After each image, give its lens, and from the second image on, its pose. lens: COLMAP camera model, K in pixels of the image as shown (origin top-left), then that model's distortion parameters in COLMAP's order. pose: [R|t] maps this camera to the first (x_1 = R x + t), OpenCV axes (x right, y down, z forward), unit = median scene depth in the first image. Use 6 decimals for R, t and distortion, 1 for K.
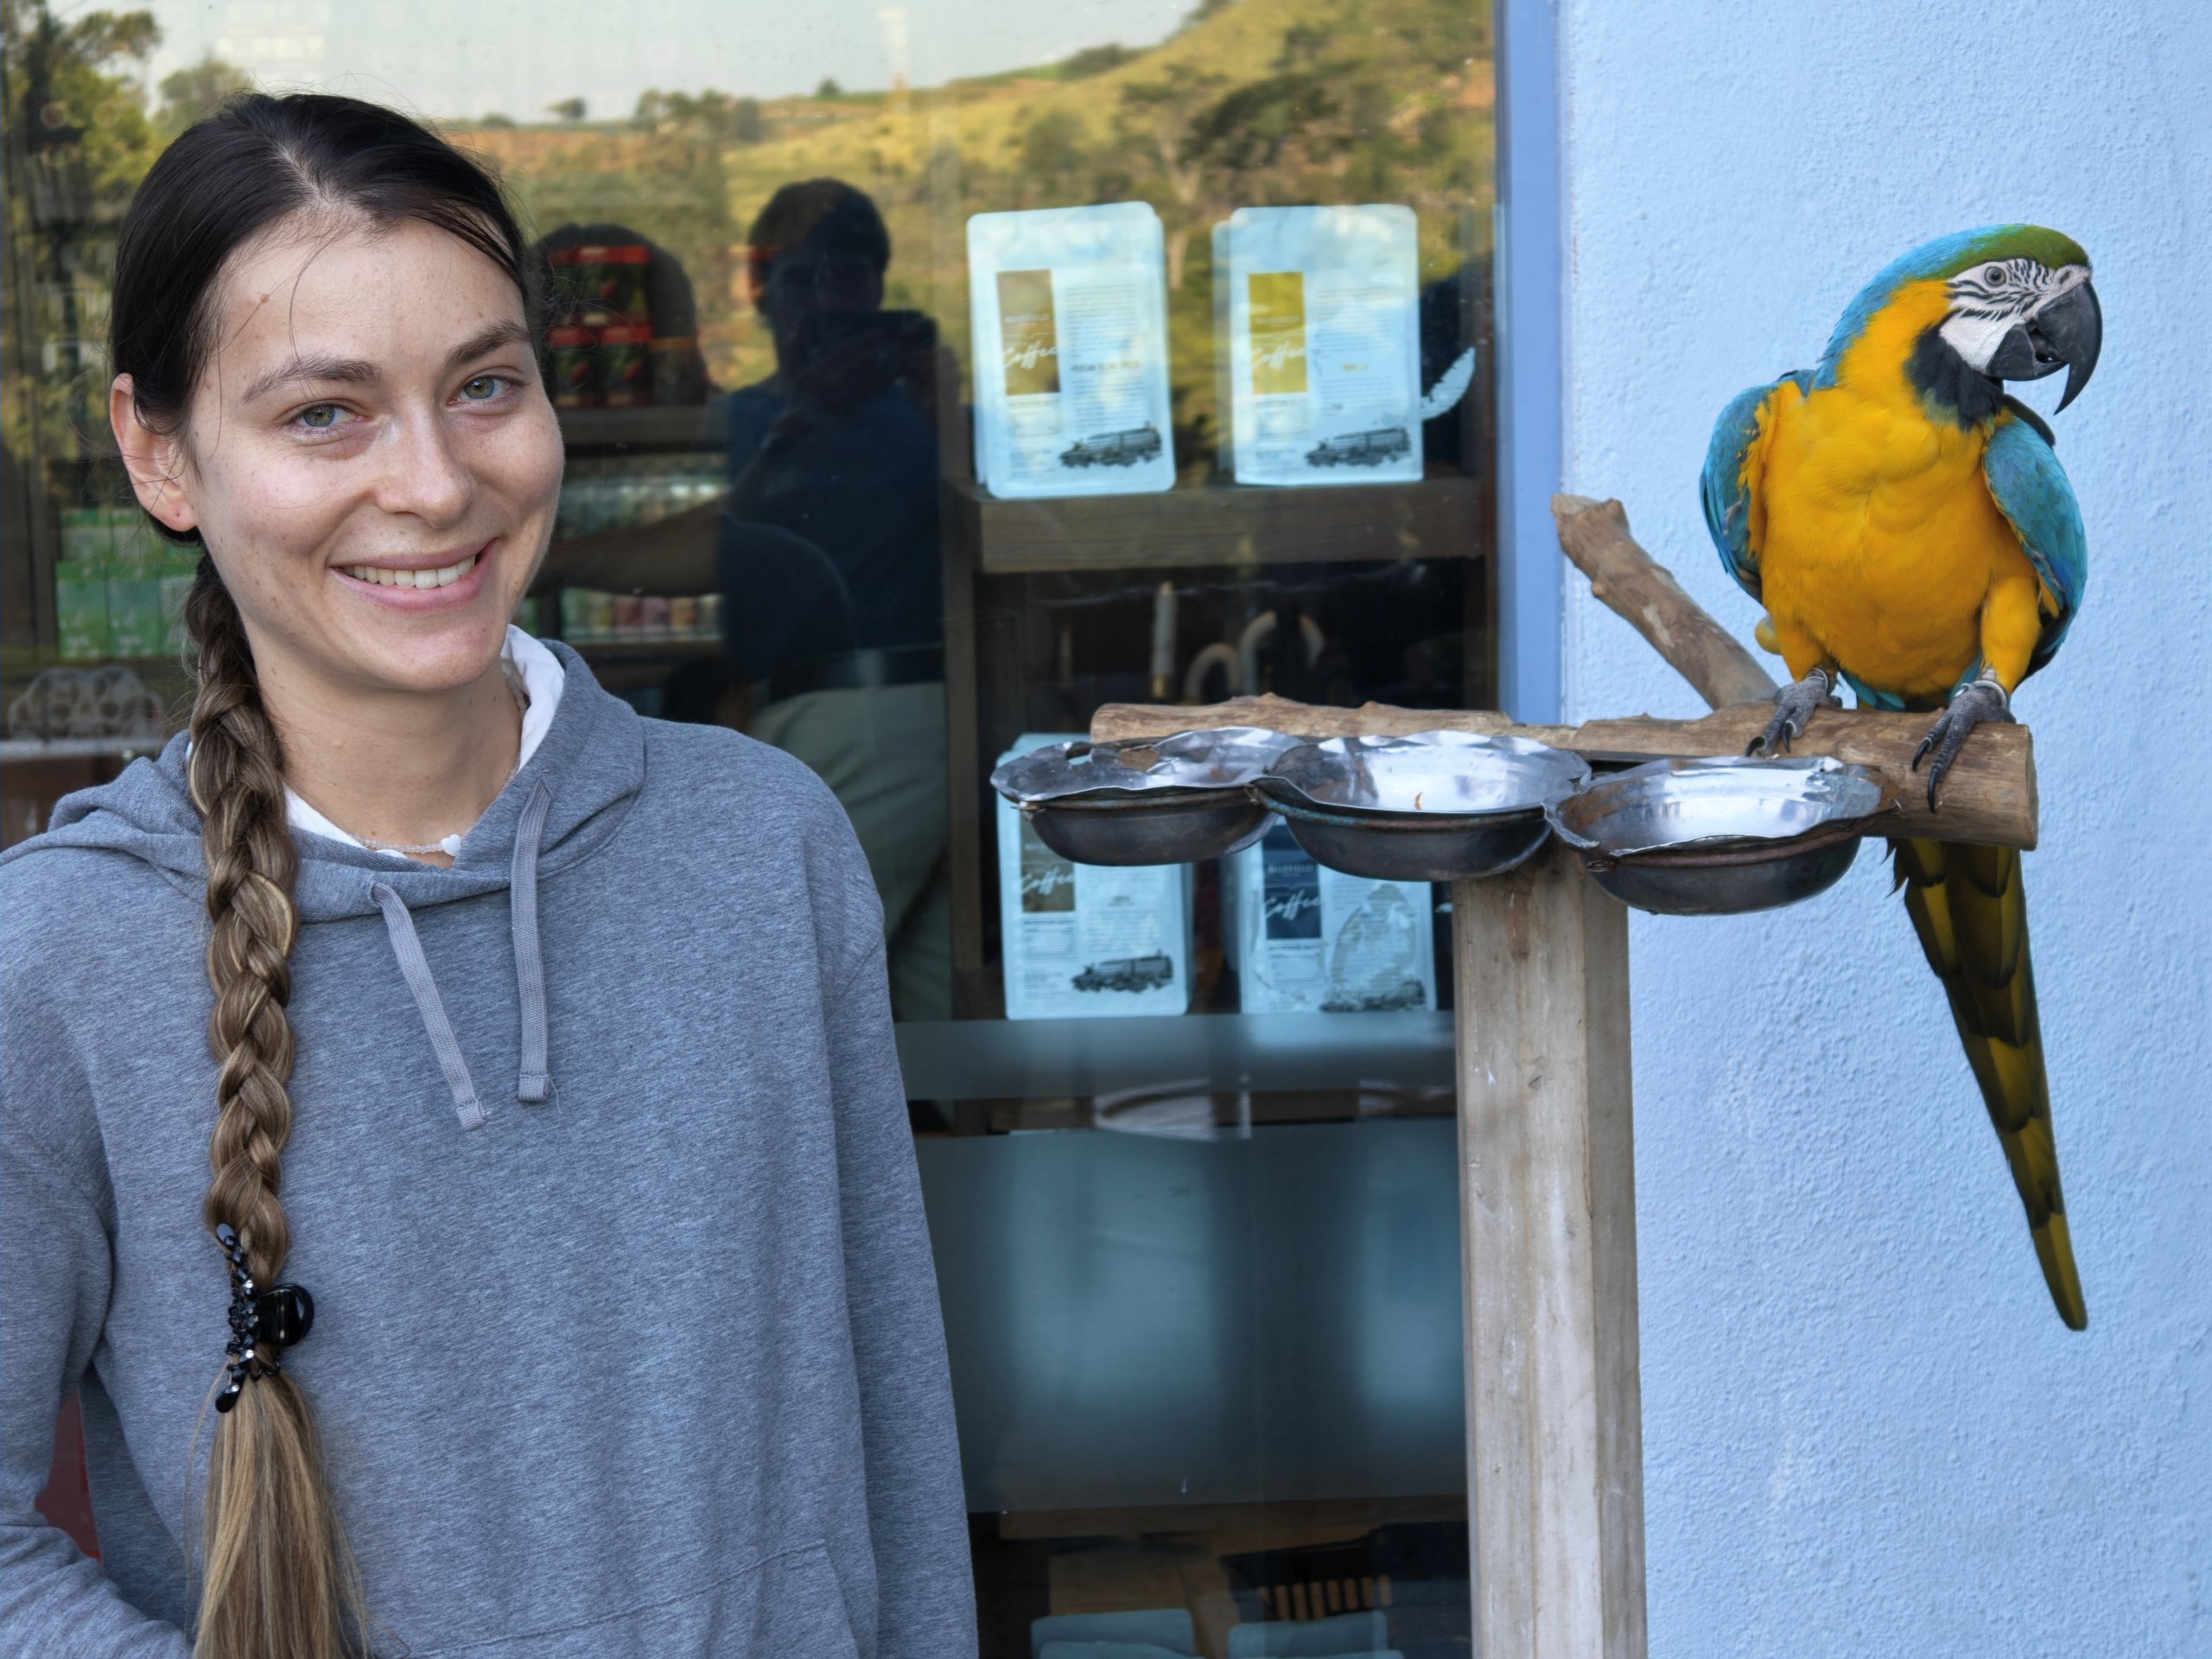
lens RADIAL K [[4629.7, 0, 1110.6], [0, 4629.7, 836.3], [0, 0, 1]] dist [0.120345, 0.000000]
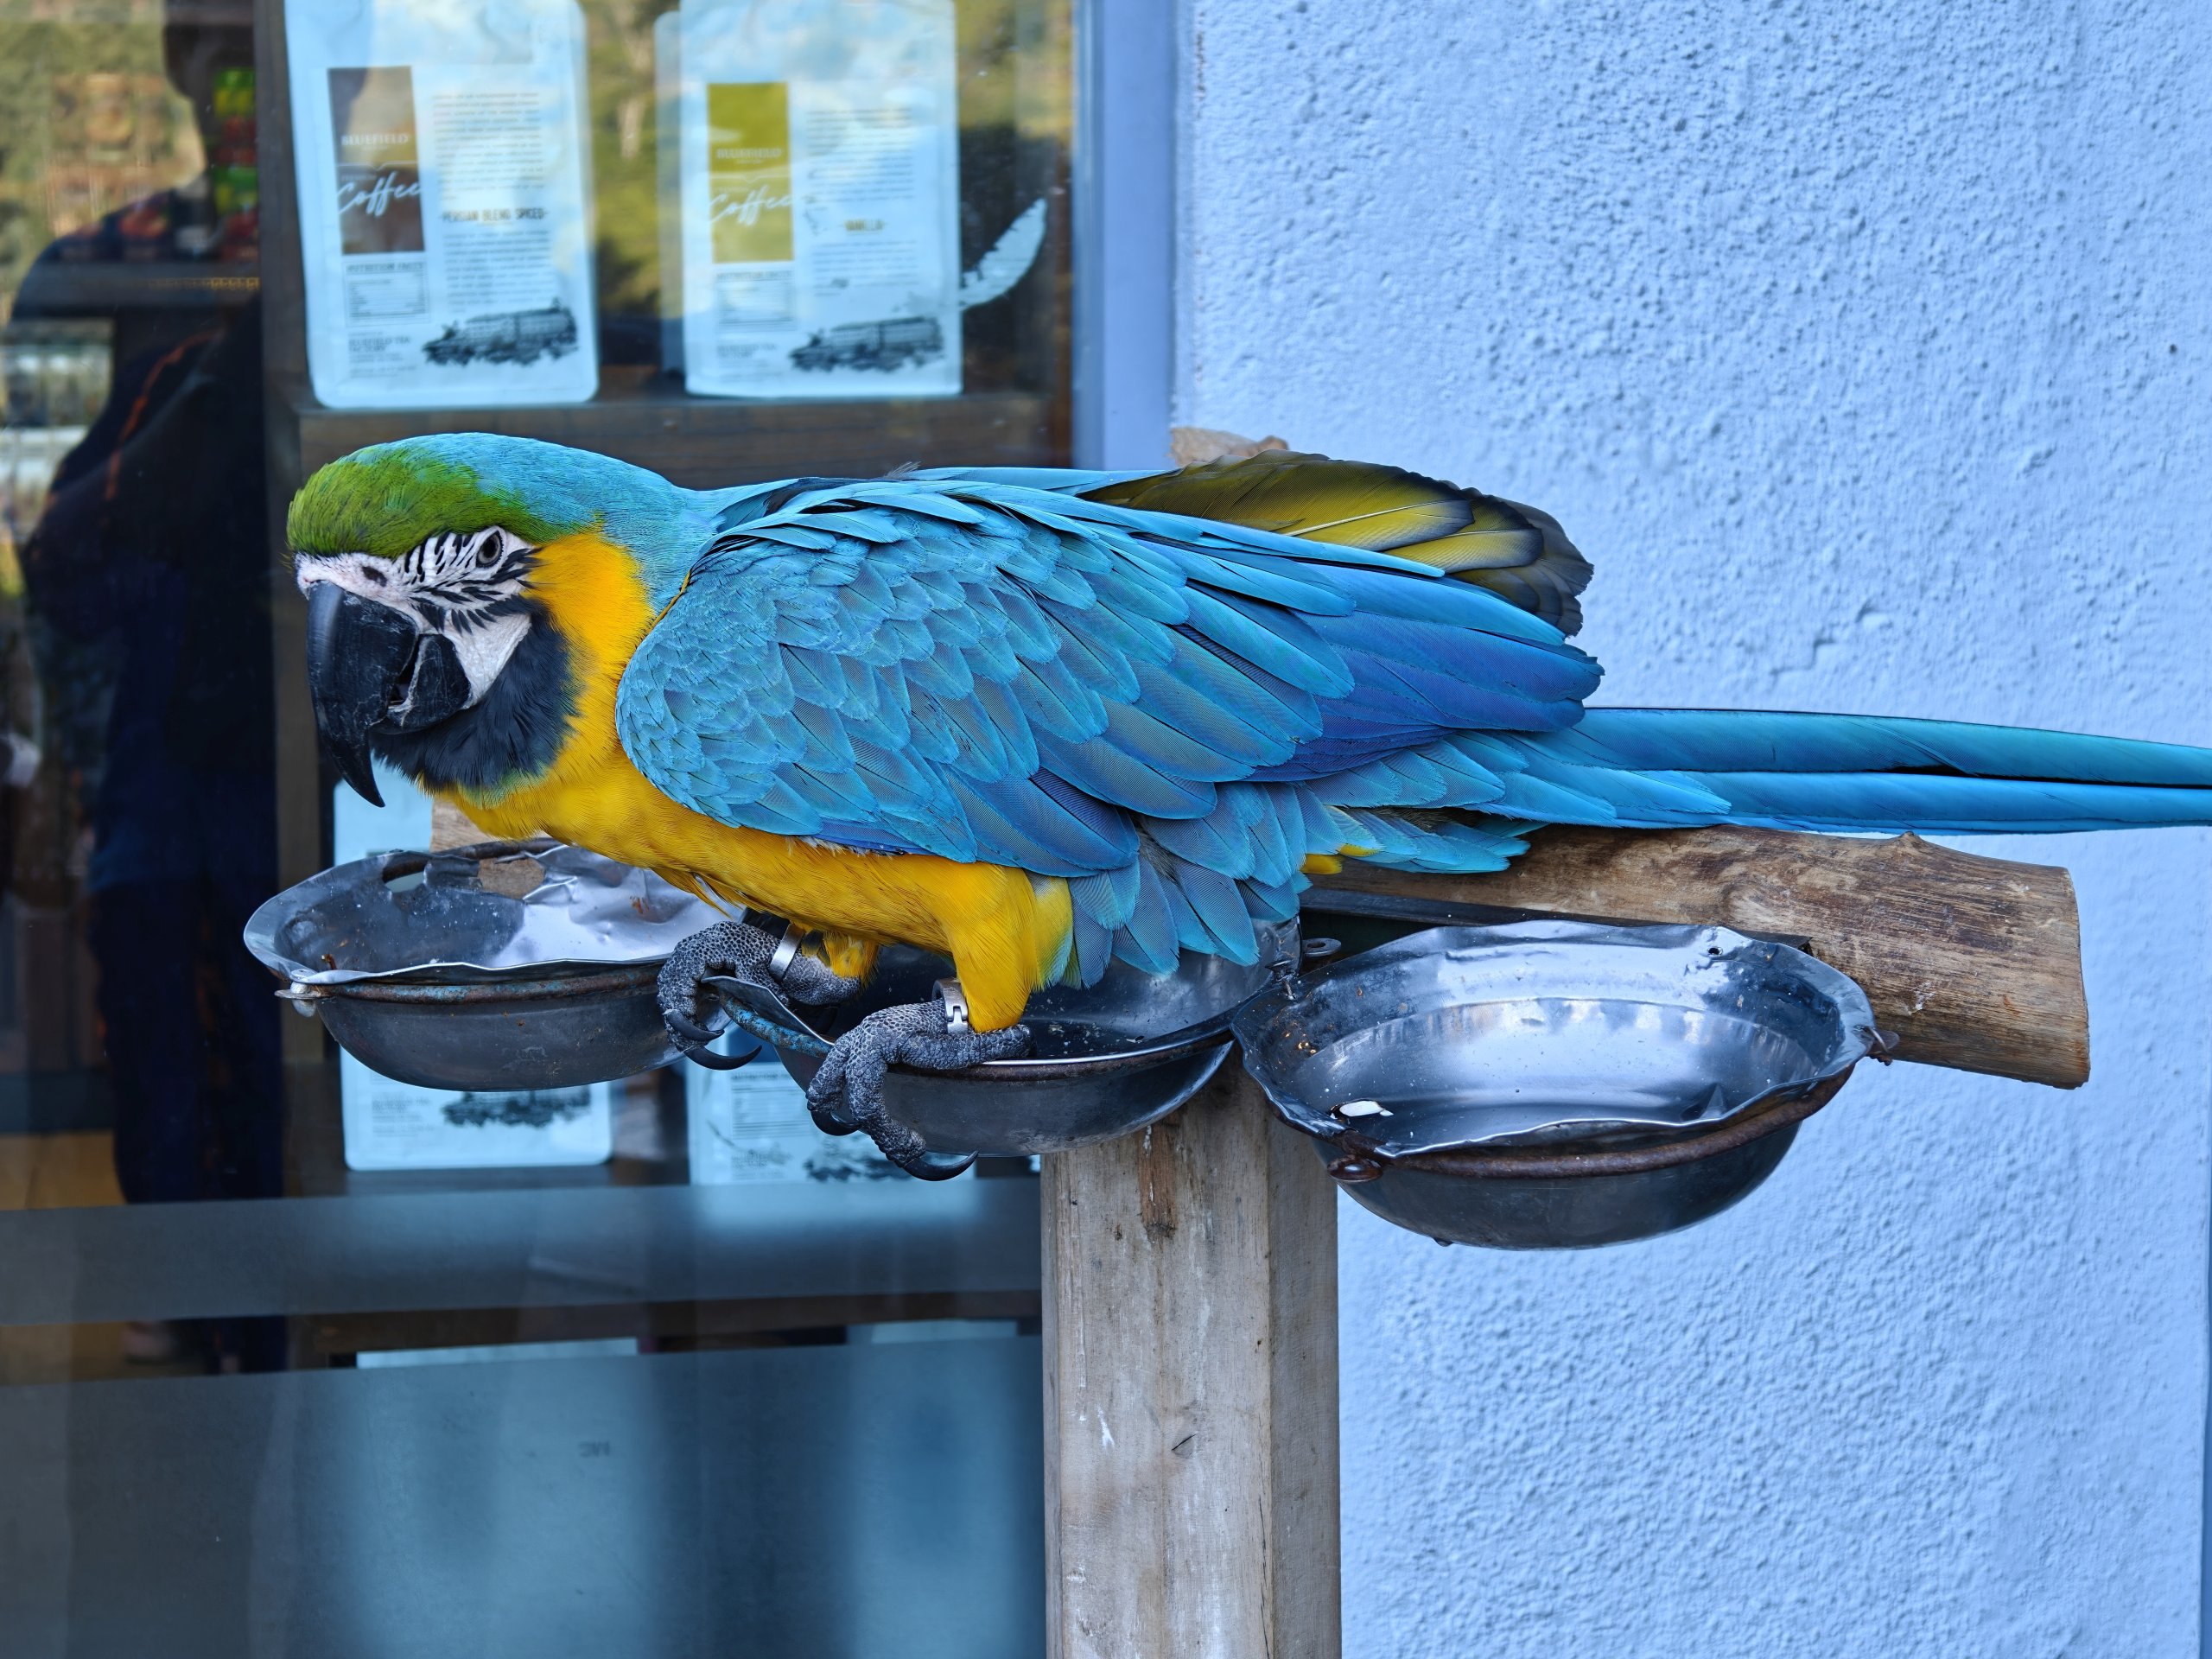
lens RADIAL K [[4629.7, 0, 1113.1], [0, 4629.7, 822.0], [0, 0, 1]] dist [0.120345, 0.000000]
pose [[0.993242, 0.007012, 0.115846, 0.011219], [-0.009625, 0.999711, 0.022008, -0.030155], [-0.115658, -0.022975, 0.993023, 0.329566]]
